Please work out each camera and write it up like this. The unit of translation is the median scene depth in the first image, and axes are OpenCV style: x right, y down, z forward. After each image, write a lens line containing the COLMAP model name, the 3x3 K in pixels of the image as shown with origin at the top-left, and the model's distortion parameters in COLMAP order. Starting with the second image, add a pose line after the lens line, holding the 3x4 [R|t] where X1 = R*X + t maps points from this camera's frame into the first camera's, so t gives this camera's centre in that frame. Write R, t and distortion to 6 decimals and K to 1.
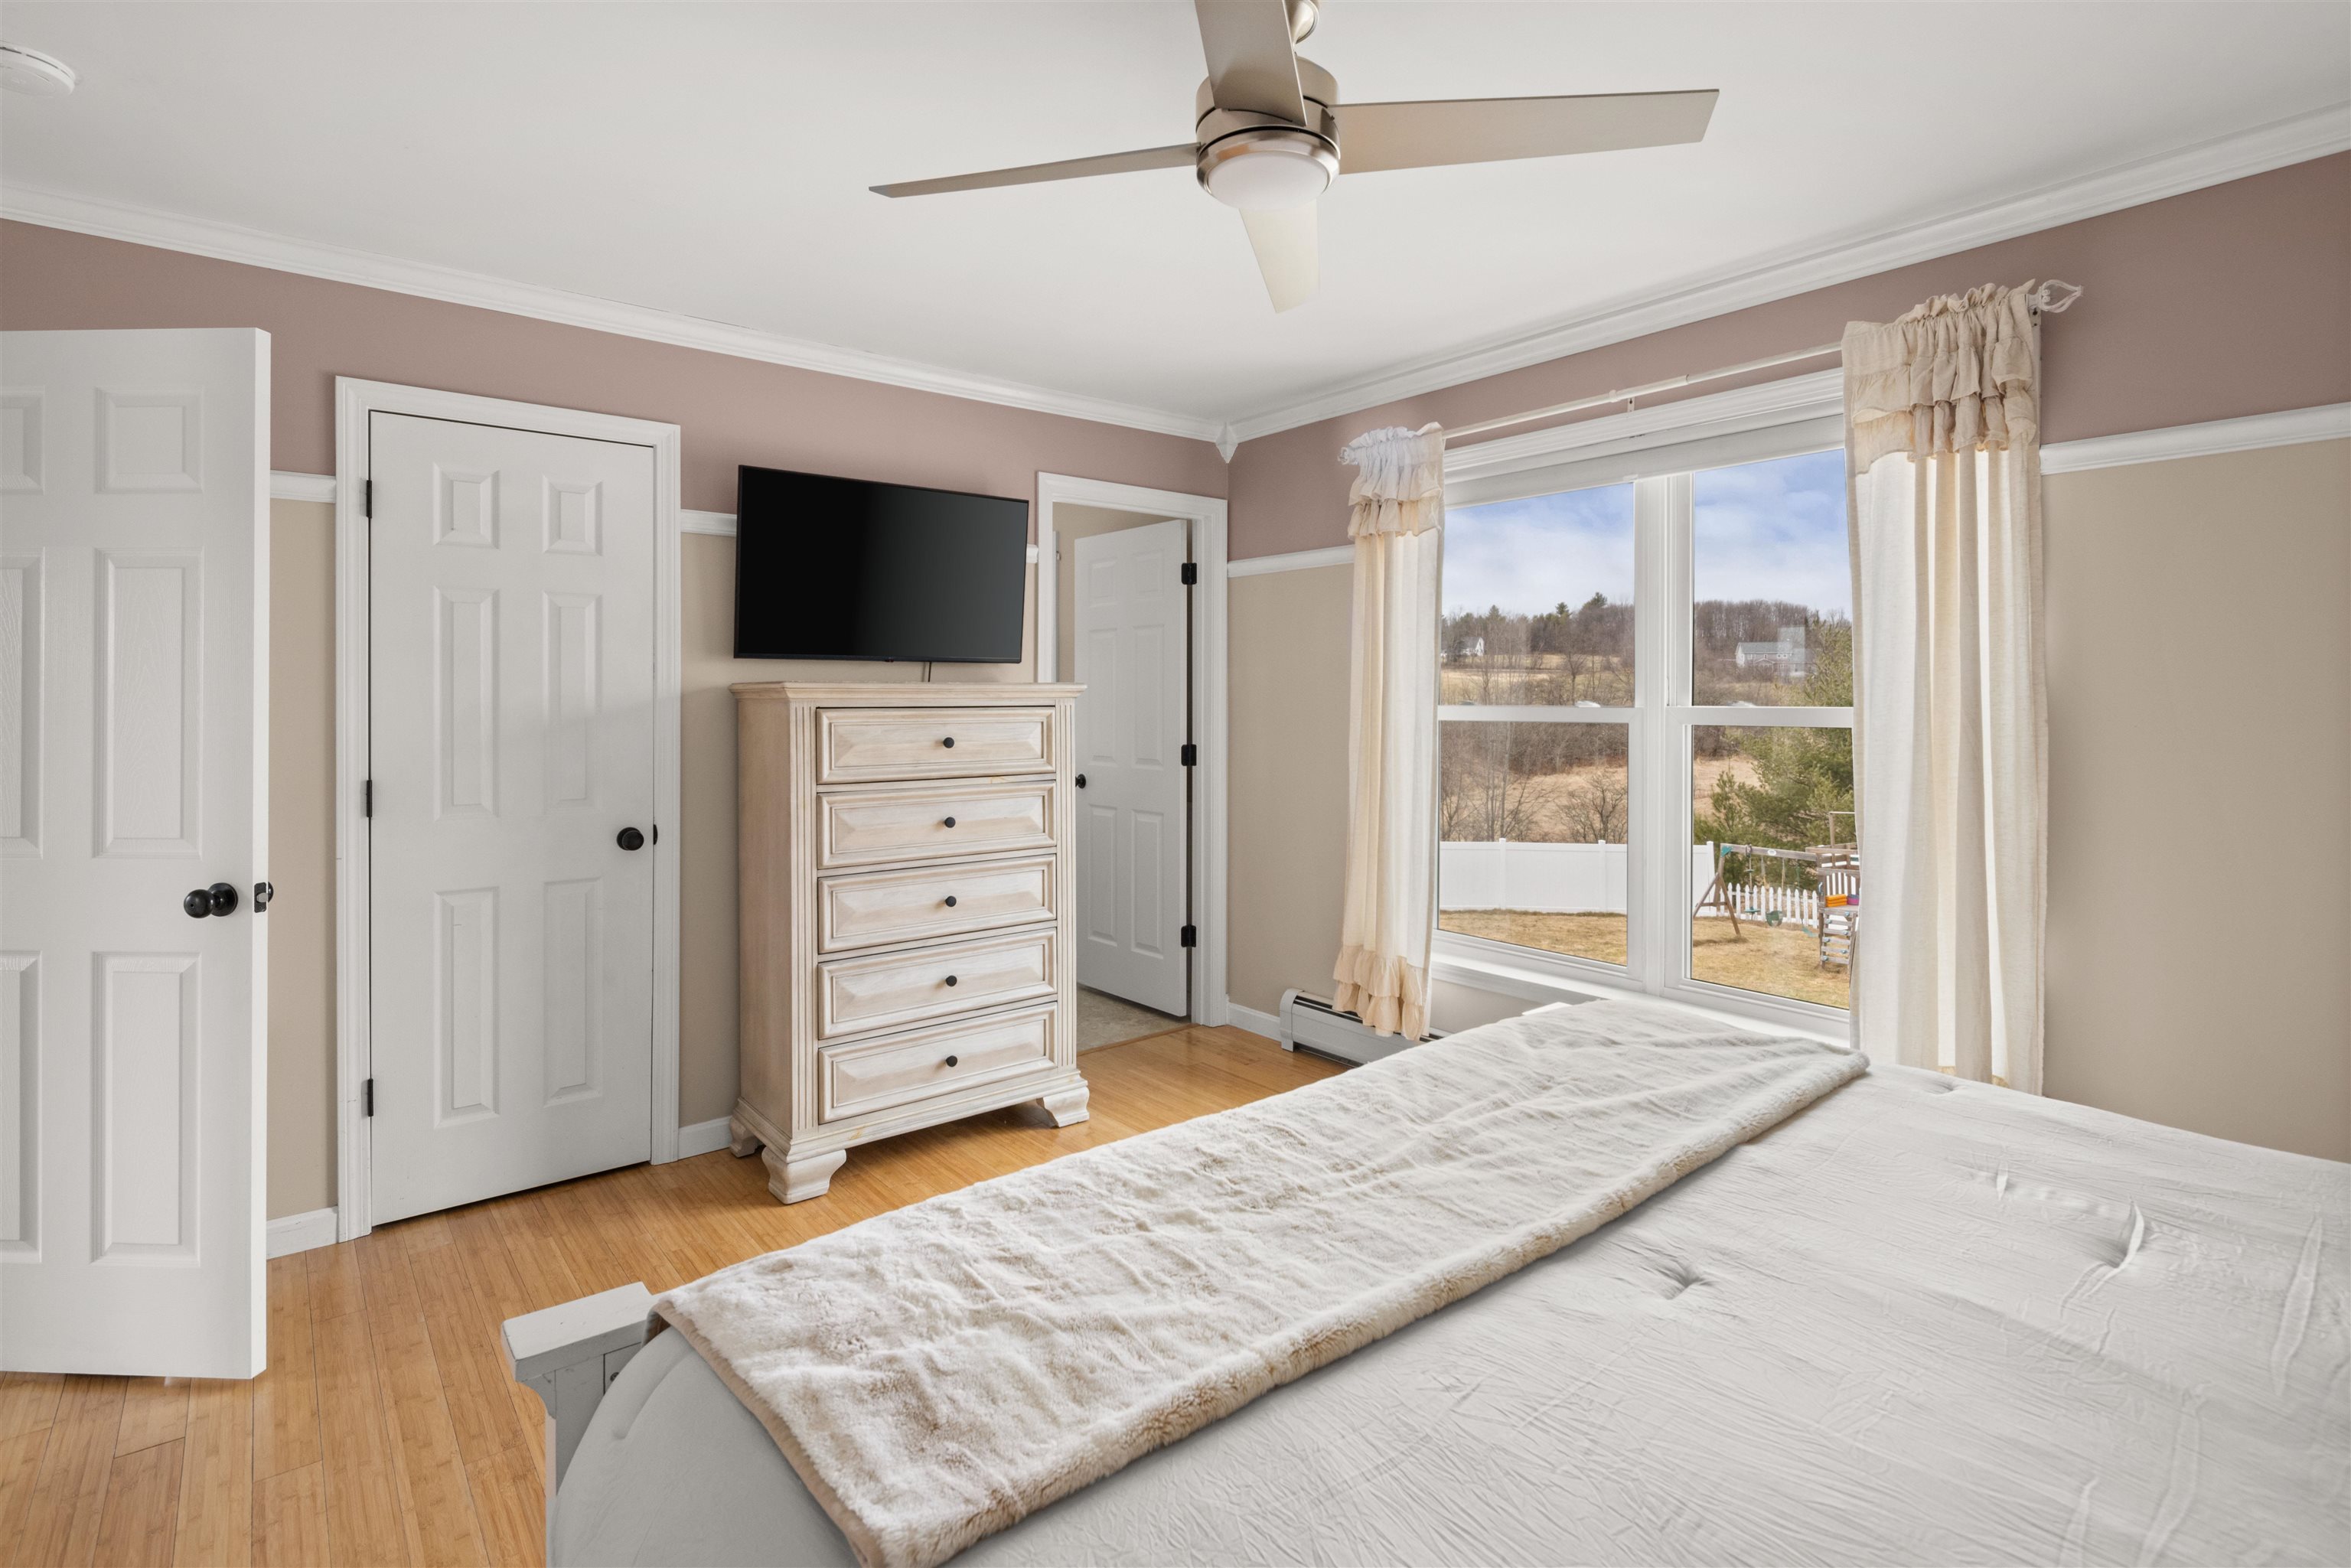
lens RADIAL K [[1131.5, 0, 1166.0], [0, 1131.5, 697.4], [0, 0, 1]] dist [-0.001162, -0.000153]
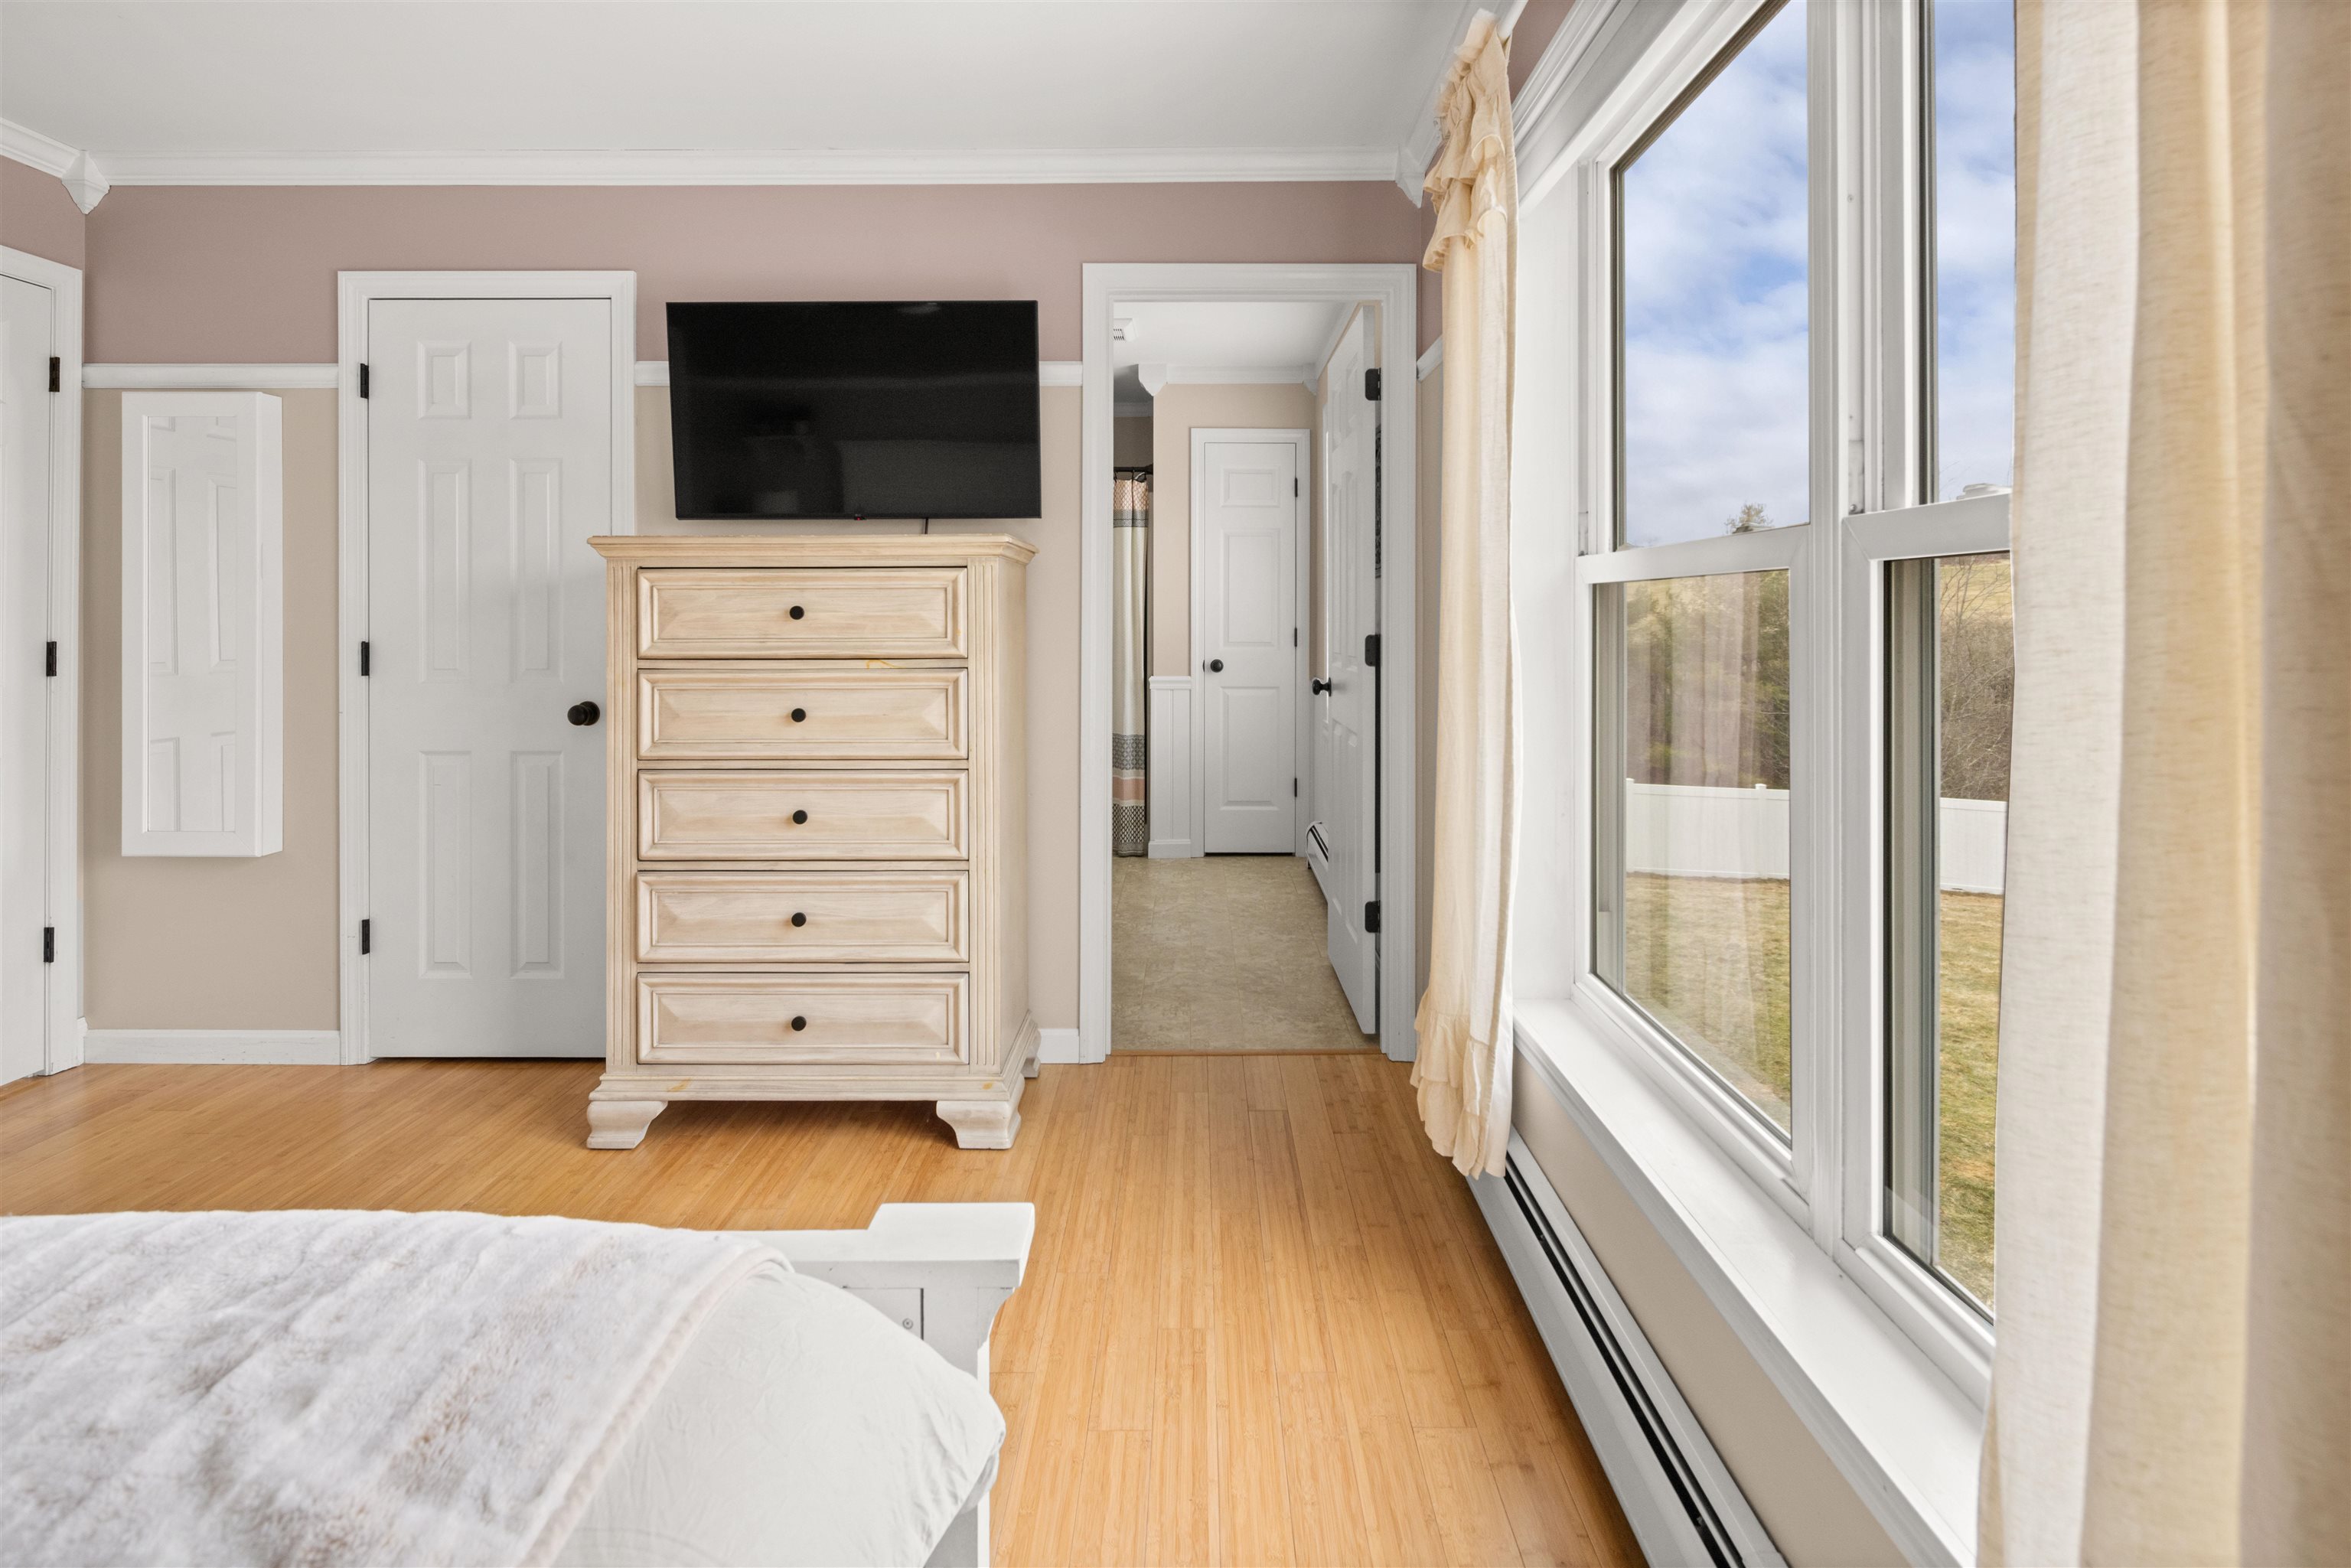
lens RADIAL K [[1126.8, 0, 1185.6], [0, 1126.8, 616.3], [0, 0, 1]] dist [0.000089, 0.000009]
pose [[0.780038, -0.001536, -0.625731, 0.514121], [0.000591, 0.999998, -0.001717, 0.045140], [0.625732, 0.000969, 0.780037, 0.578317]]
